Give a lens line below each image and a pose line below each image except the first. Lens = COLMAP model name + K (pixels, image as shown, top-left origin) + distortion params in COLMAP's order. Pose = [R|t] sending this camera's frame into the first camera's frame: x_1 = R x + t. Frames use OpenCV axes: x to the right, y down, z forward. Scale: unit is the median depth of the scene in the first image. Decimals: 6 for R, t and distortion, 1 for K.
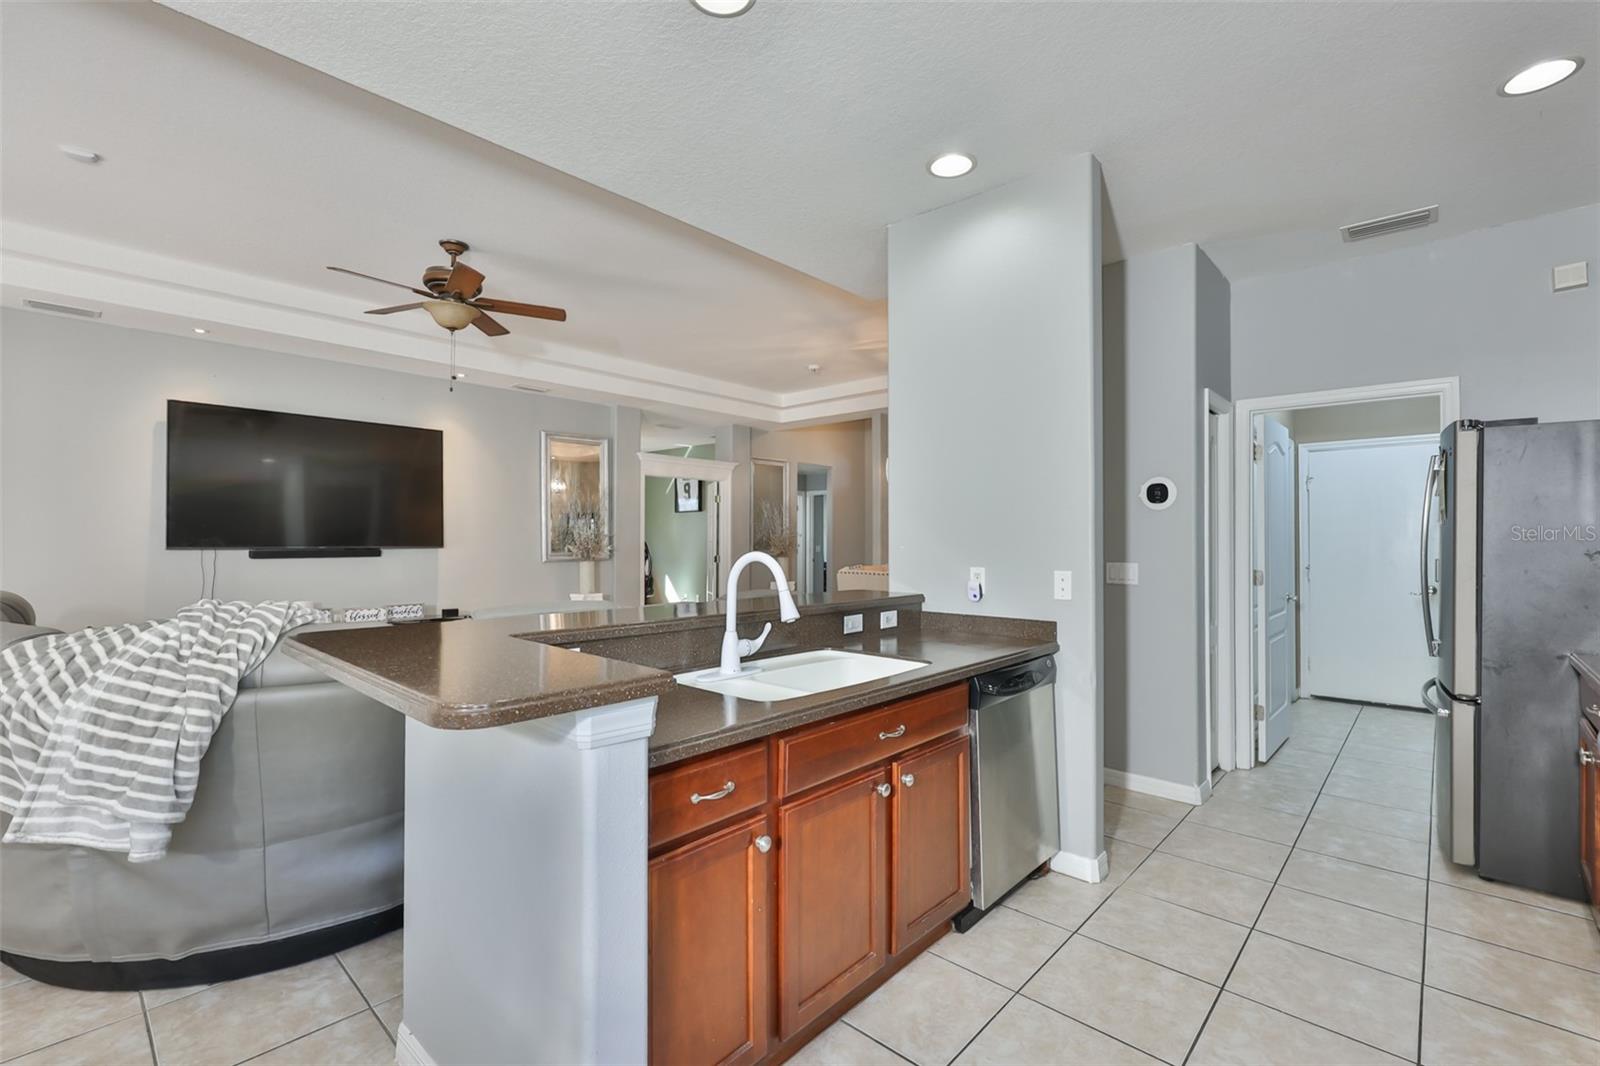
lens RADIAL K [[685.7, 0, 783.7], [0, 685.7, 532.1], [0, 0, 1]] dist [-0.003355, 0.000665]
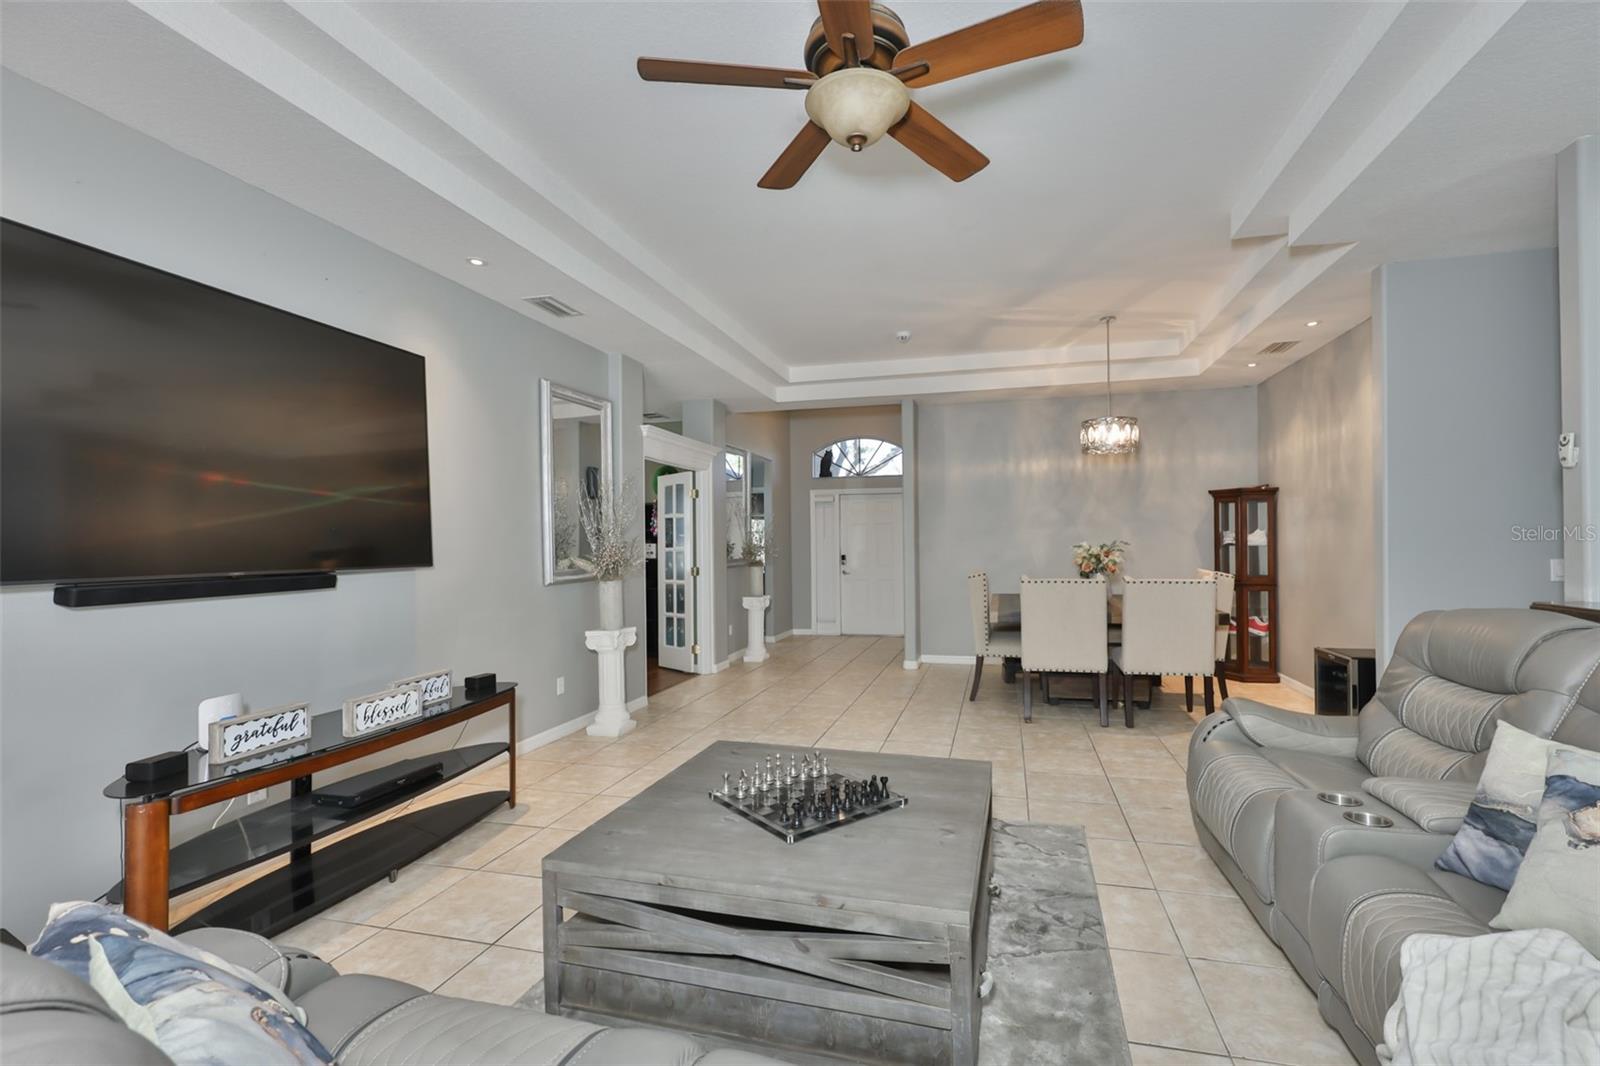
lens RADIAL K [[685.7, 0, 820.7], [0, 685.7, 546.0], [0, 0, 1]] dist [-0.003355, 0.000665]
pose [[0.877454, -0.015880, 0.479397, -0.632931], [0.009534, 0.999832, 0.015670, -0.000071], [-0.479565, -0.009179, 0.877458, 0.464444]]
